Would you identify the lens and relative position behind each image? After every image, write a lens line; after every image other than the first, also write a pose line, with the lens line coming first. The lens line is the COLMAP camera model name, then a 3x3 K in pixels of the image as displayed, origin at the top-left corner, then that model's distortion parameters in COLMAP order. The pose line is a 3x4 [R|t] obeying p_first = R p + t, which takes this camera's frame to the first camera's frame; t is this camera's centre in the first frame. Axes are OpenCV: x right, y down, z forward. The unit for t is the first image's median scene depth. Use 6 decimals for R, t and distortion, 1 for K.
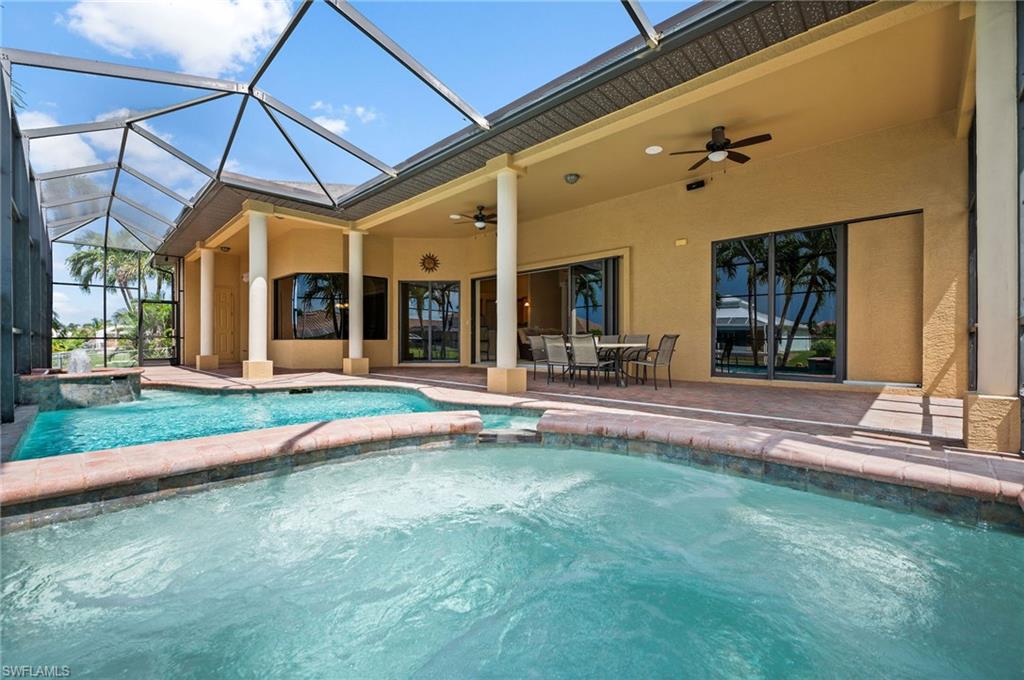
lens RADIAL K [[420.7, 0, 515.2], [0, 420.7, 342.7], [0, 0, 1]] dist [-0.004766, 0.000242]
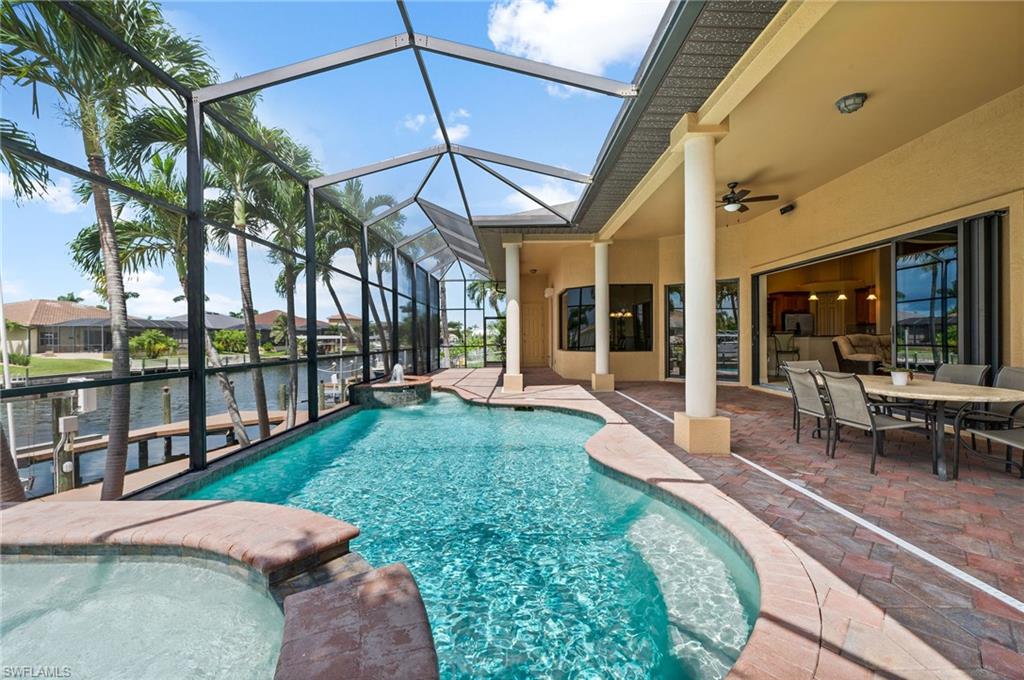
lens RADIAL K [[420.7, 0, 516.8], [0, 420.7, 340.7], [0, 0, 1]] dist [-0.004766, 0.000242]
pose [[0.698150, -0.001202, -0.715951, 0.223511], [0.007679, 0.999954, 0.005809, -0.059202], [0.715911, -0.009554, 0.698126, 0.235733]]
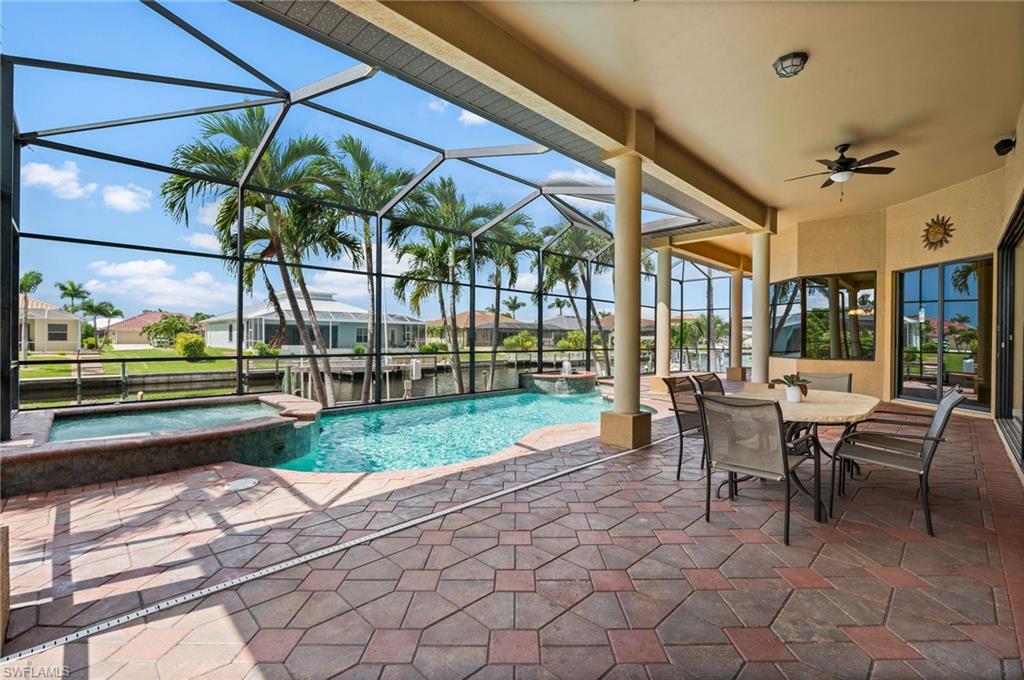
lens RADIAL K [[444.9, 0, 512.0], [0, 444.9, 340.8], [0, 0, 1]] dist [0.001775, -0.000064]
pose [[-0.027091, 0.003355, -0.999627, 0.663566], [-0.008904, 0.999954, 0.003598, -0.059067], [0.999593, 0.008998, -0.027060, 0.672761]]
